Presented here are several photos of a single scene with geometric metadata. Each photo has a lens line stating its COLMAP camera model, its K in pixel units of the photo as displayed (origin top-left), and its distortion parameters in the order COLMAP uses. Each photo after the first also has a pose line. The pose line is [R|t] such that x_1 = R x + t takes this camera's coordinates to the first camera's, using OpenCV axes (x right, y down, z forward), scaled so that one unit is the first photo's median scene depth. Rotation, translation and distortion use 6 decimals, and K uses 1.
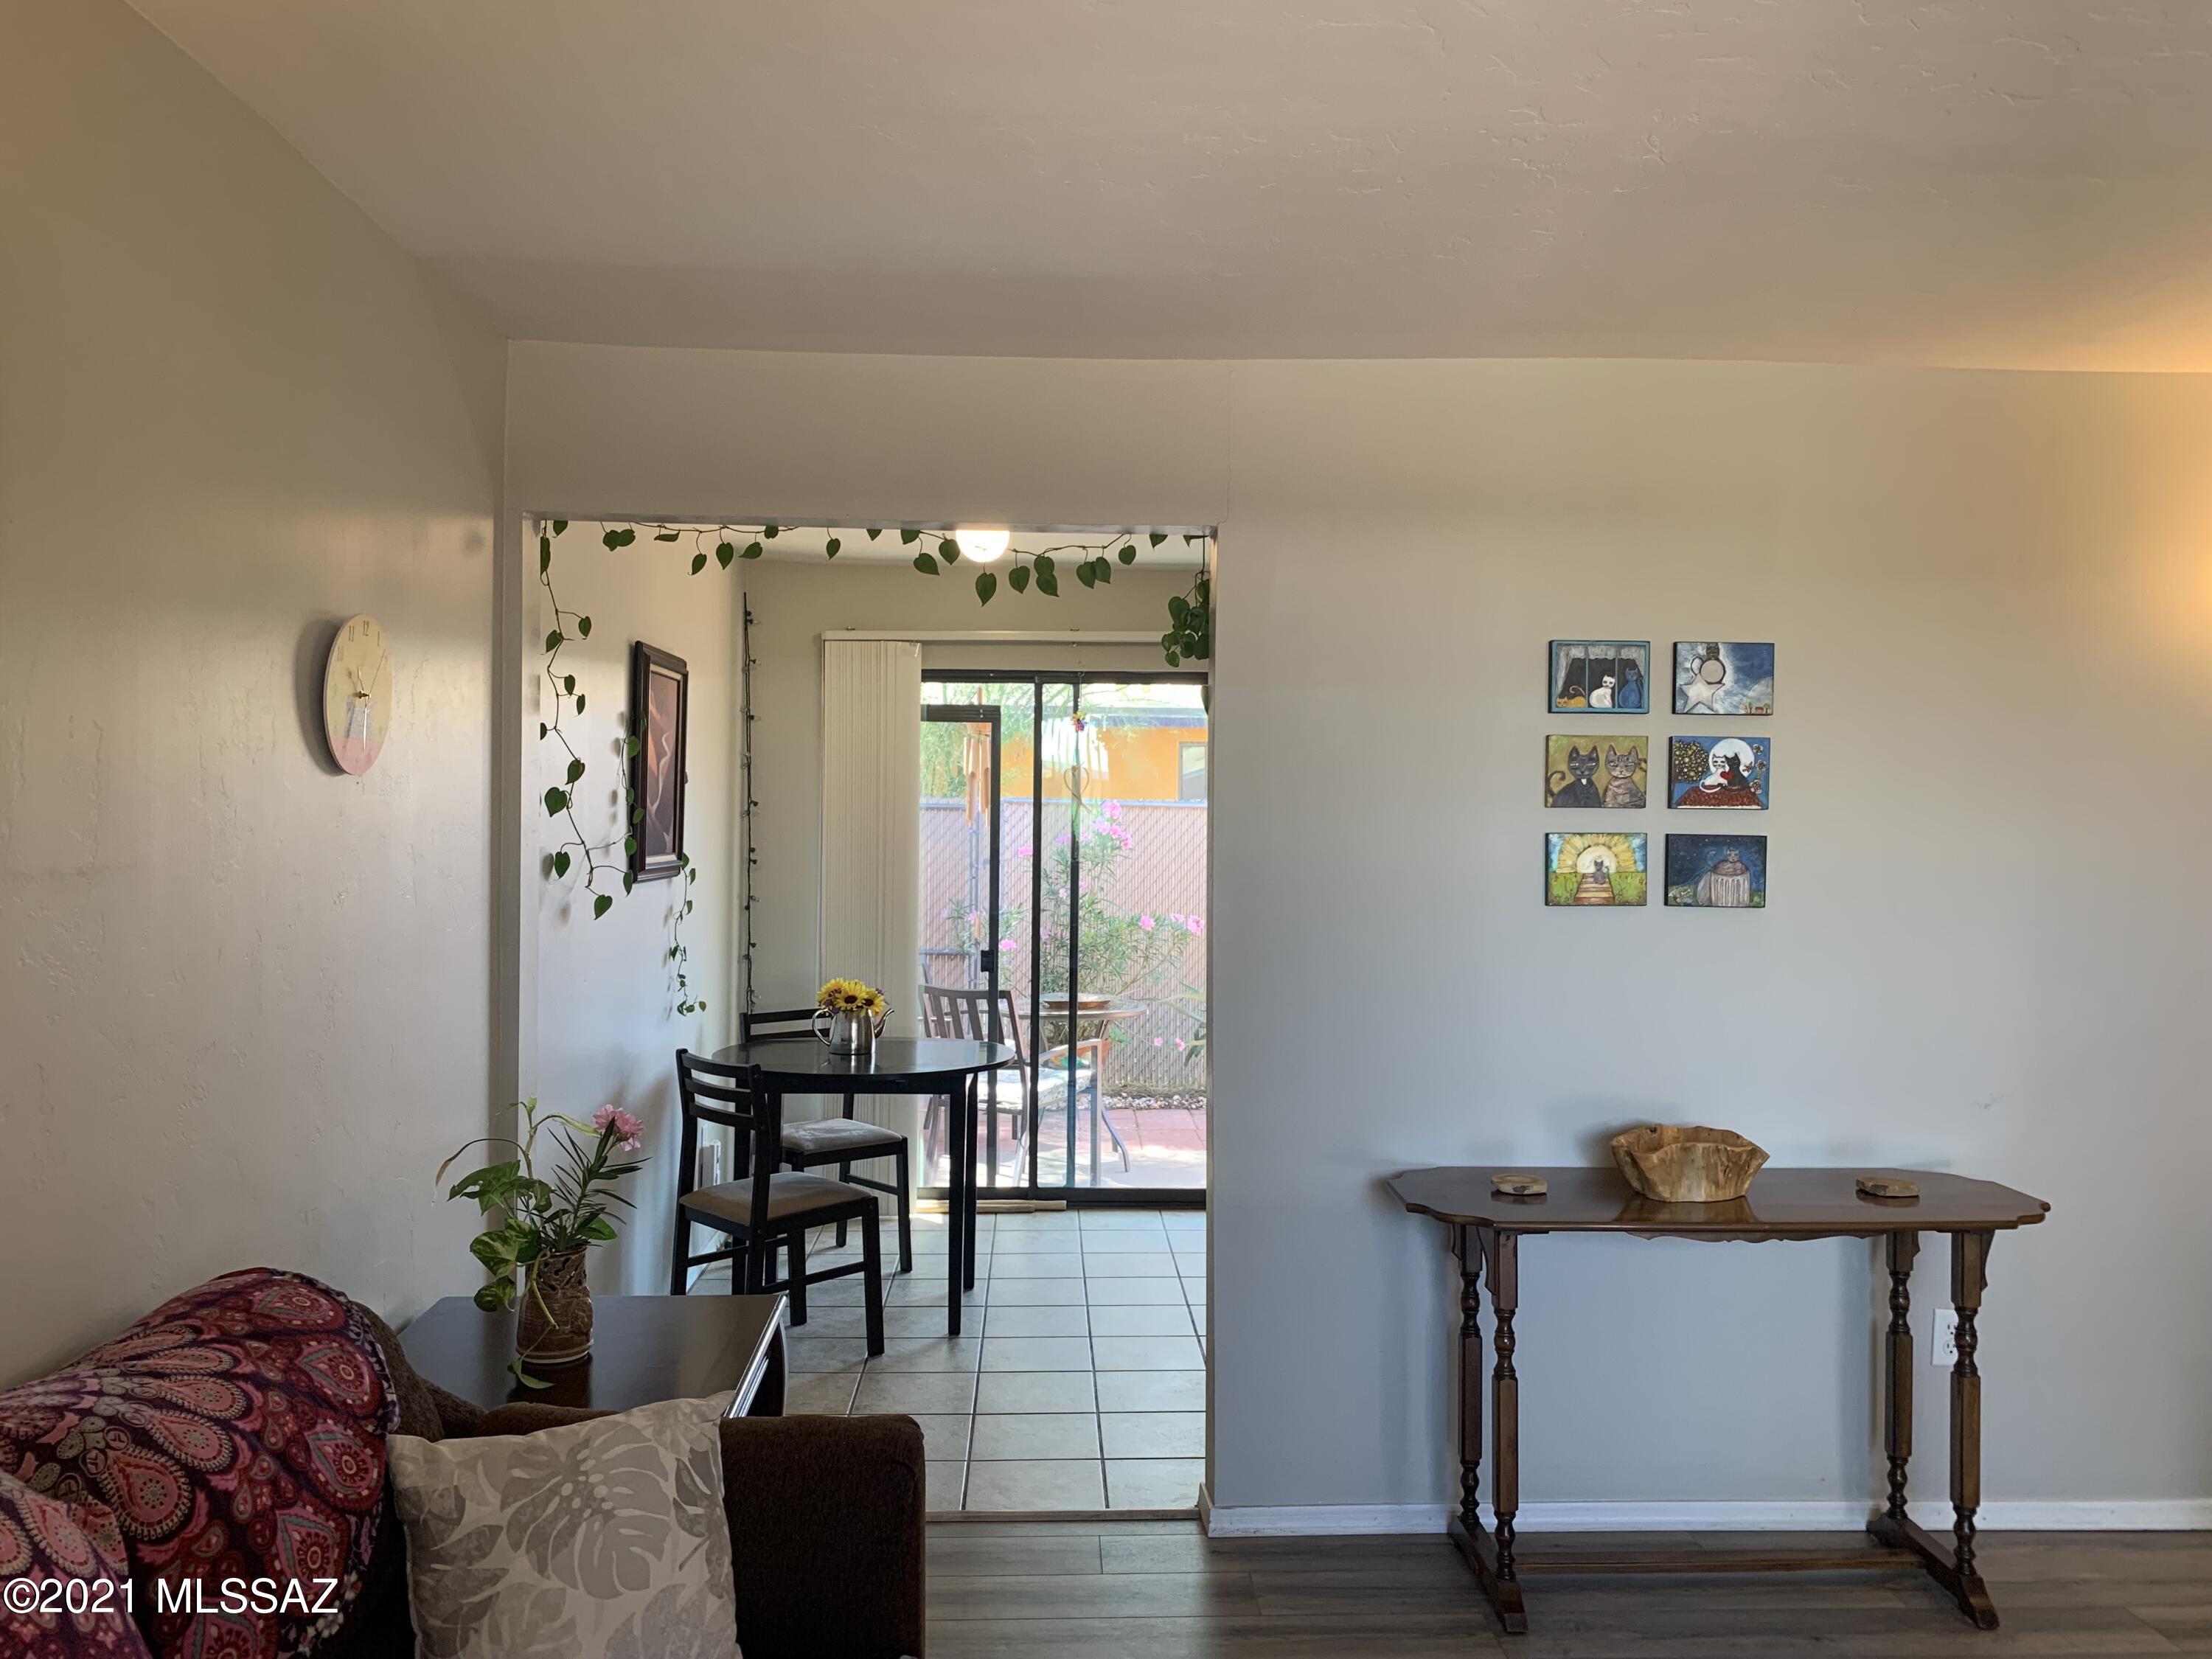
lens RADIAL K [[1697.2, 0, 1121.9], [0, 1697.2, 830.6], [0, 0, 1]] dist [0.011559, -0.011360]
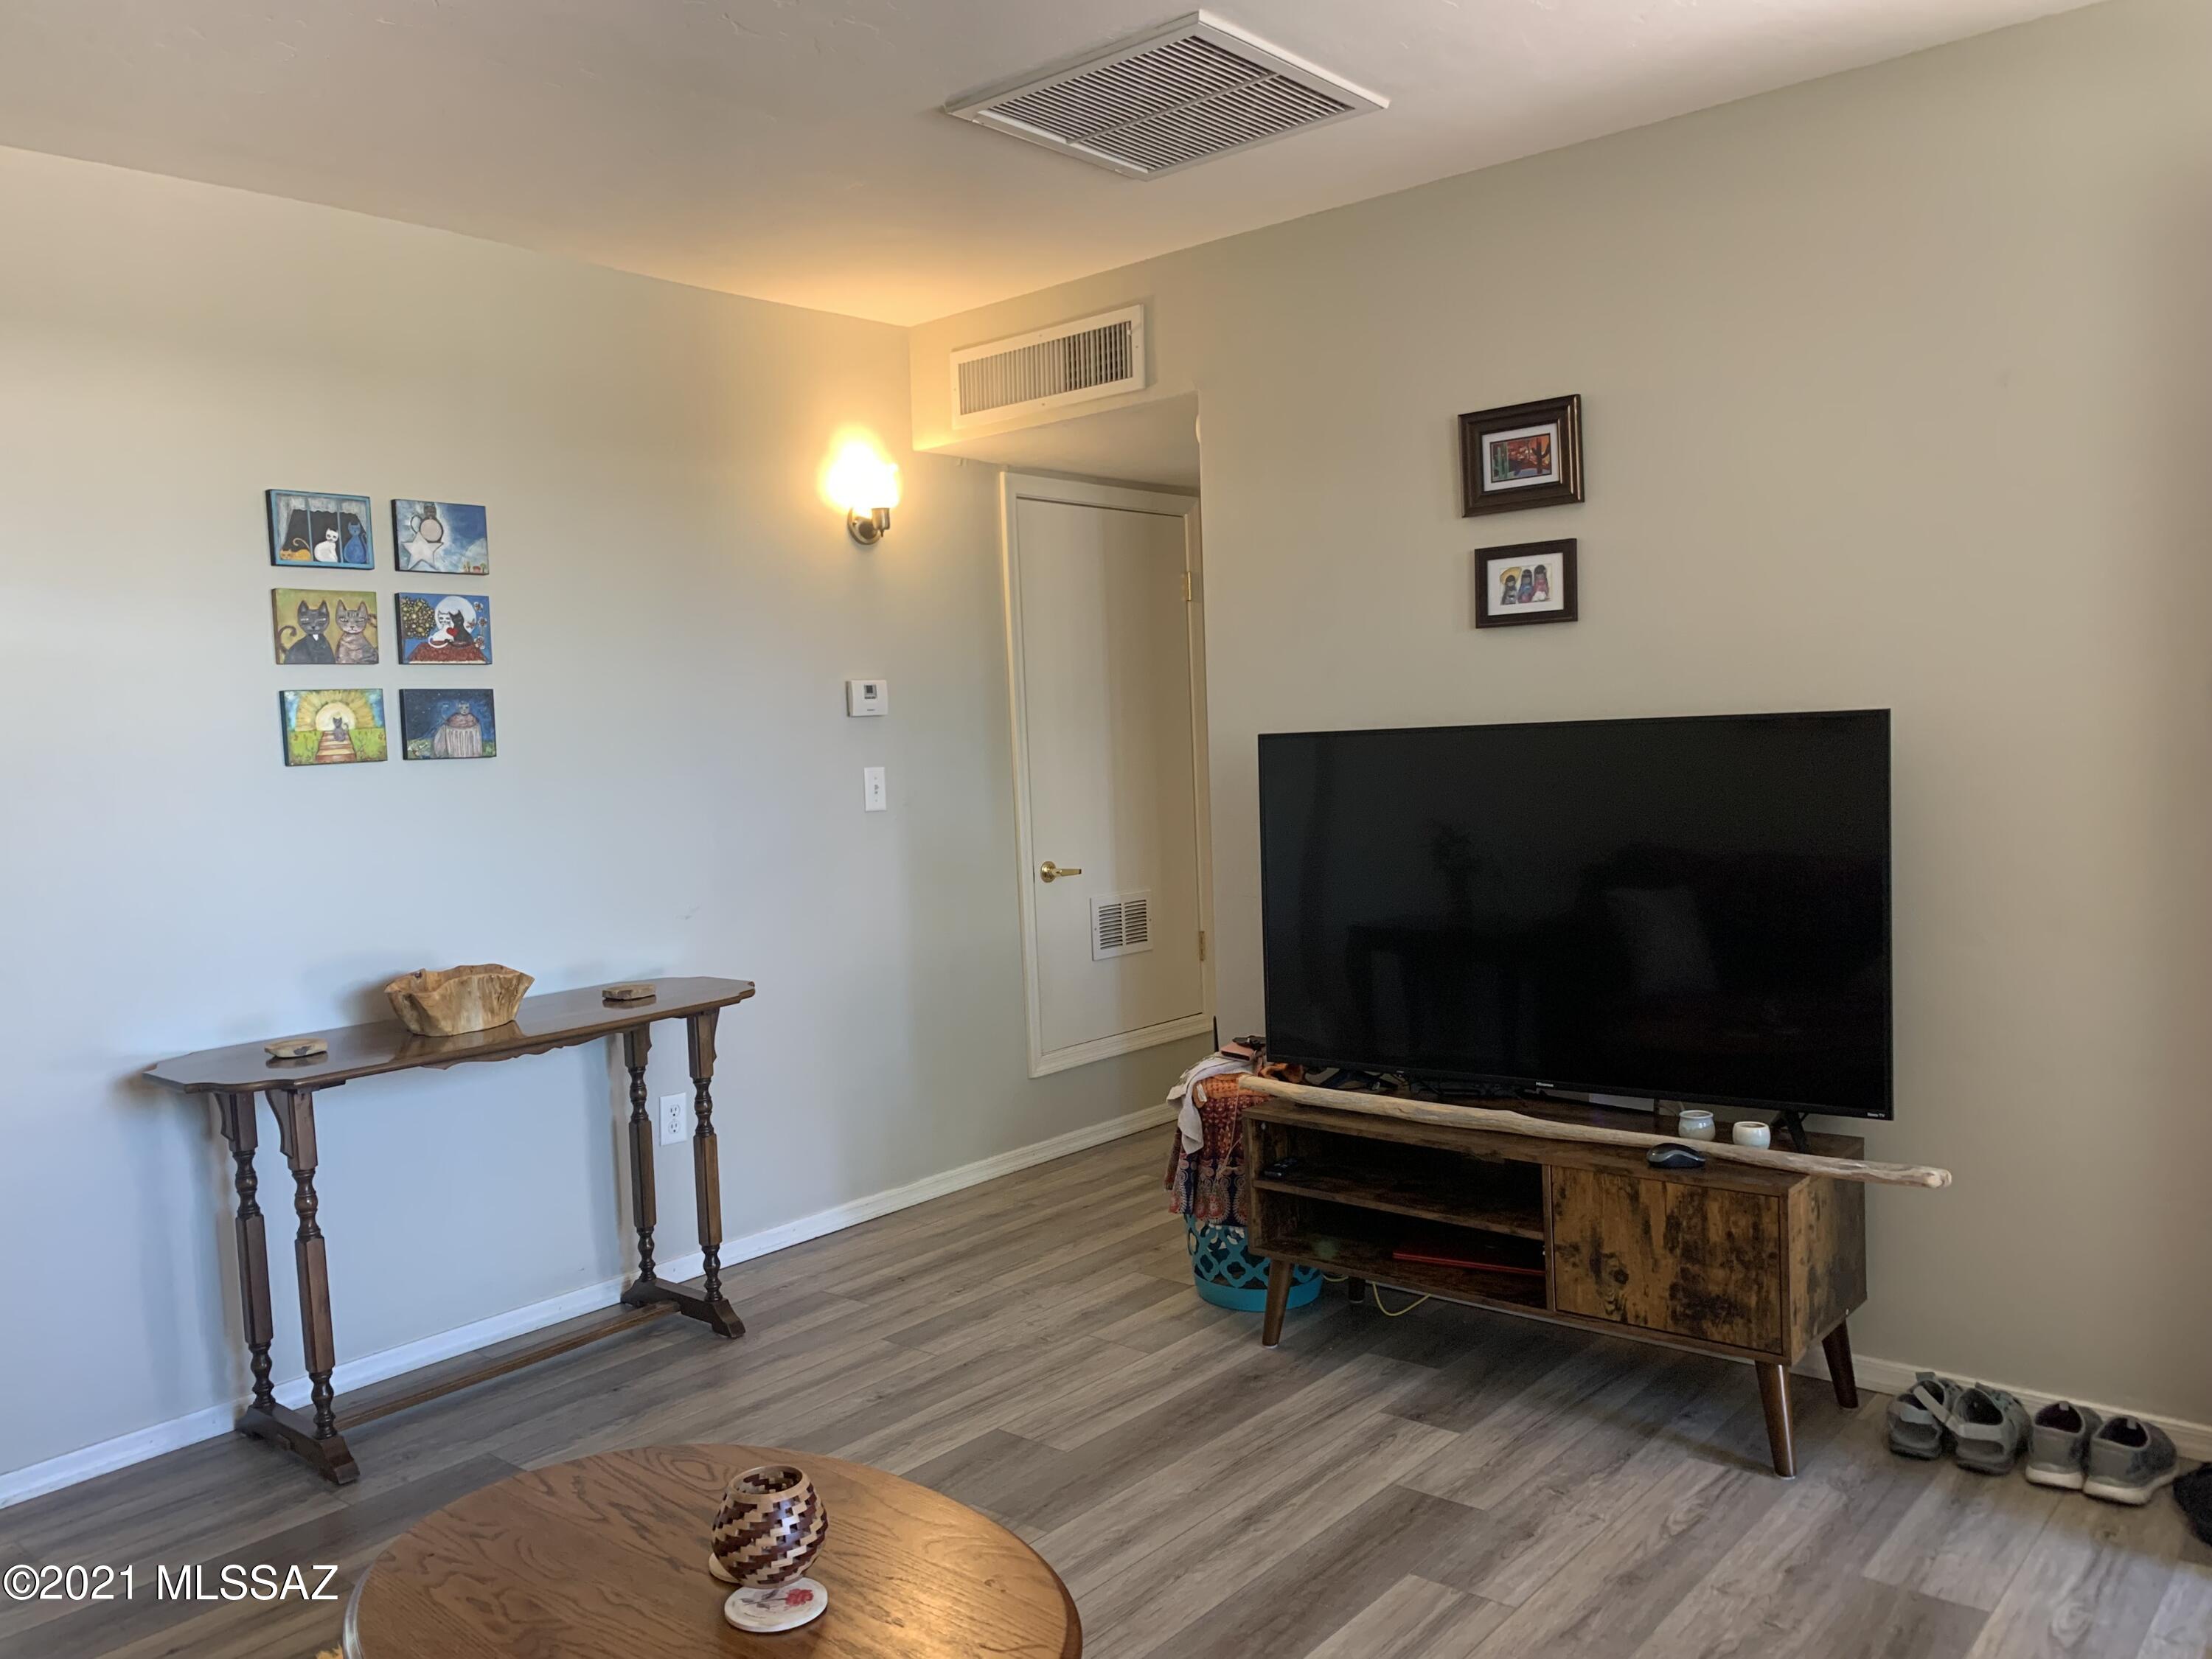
lens RADIAL K [[1697.2, 0, 1075.0], [0, 1697.2, 840.4], [0, 0, 1]] dist [0.011559, -0.011360]
pose [[0.685881, -0.086754, 0.722524, -0.146816], [0.054569, 0.996205, 0.067813, 0.045312], [-0.725665, -0.007084, 0.688012, 0.004267]]
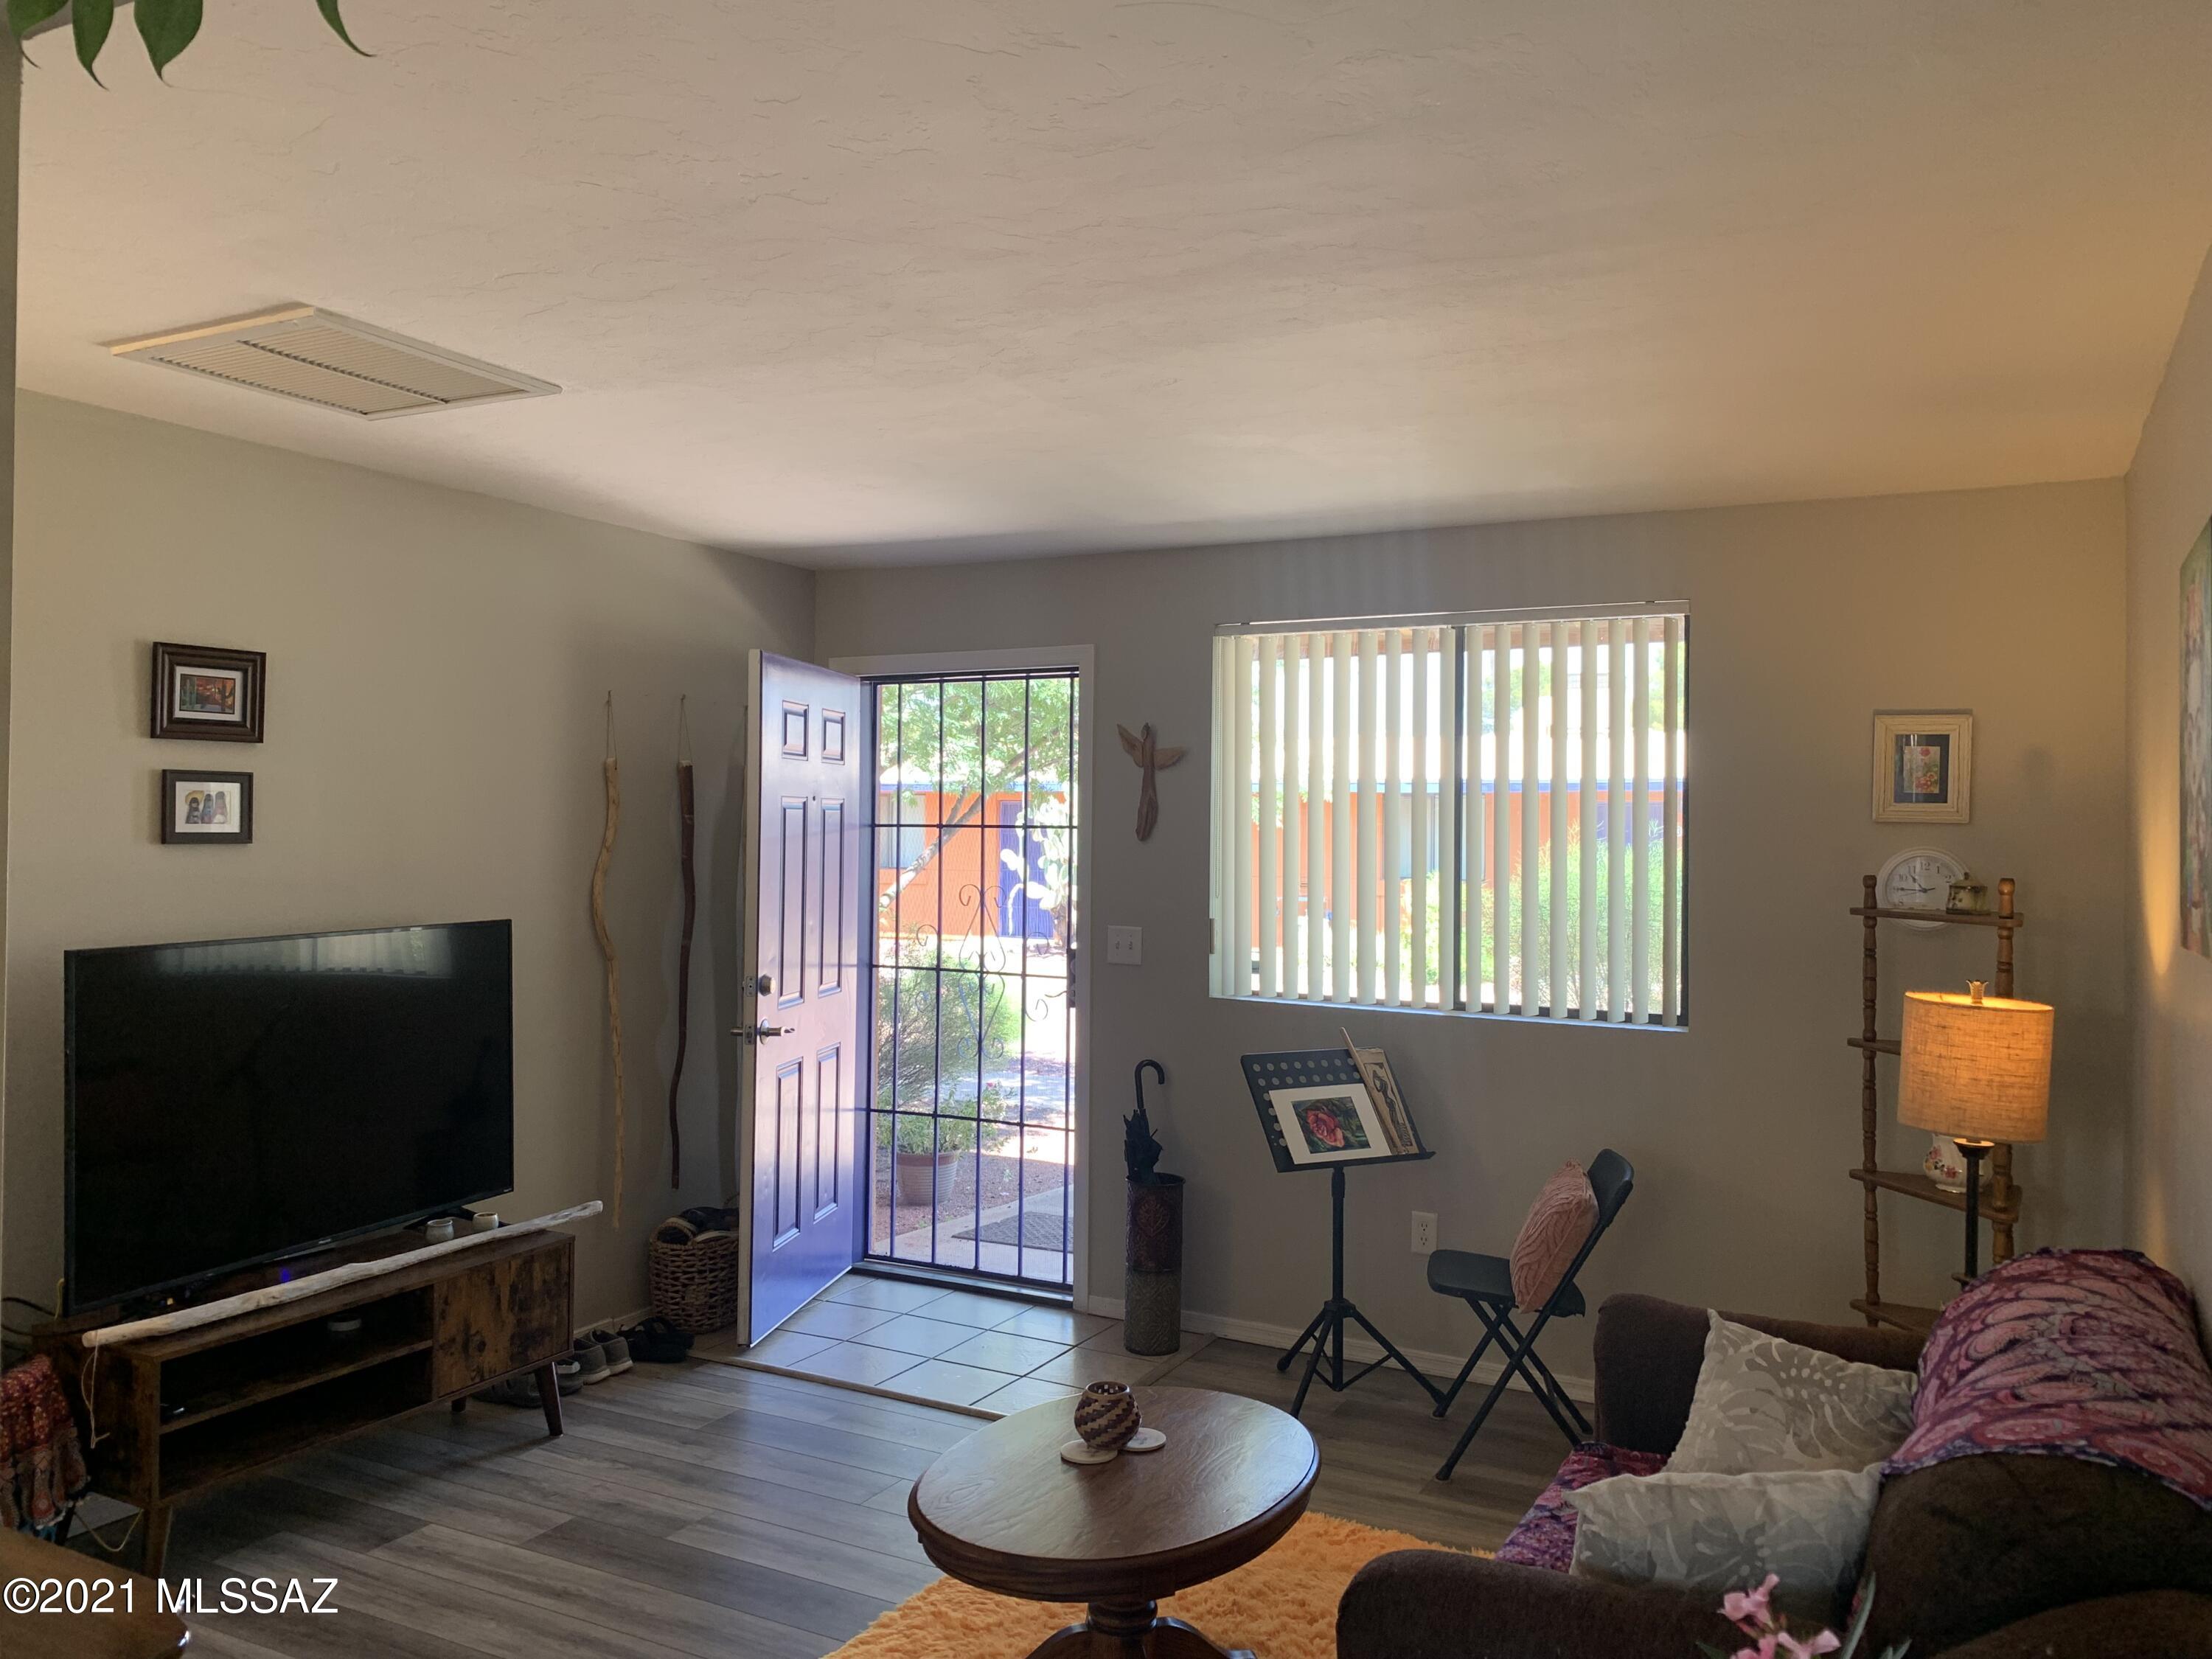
lens RADIAL K [[1697.2, 0, 1113.0], [0, 1697.2, 818.1], [0, 0, 1]] dist [0.011559, -0.011360]
pose [[-0.867968, -0.020988, 0.496176, -0.288705], [-0.018711, 0.999779, 0.009559, -0.037368], [-0.496267, -0.000987, -0.868169, 1.171390]]
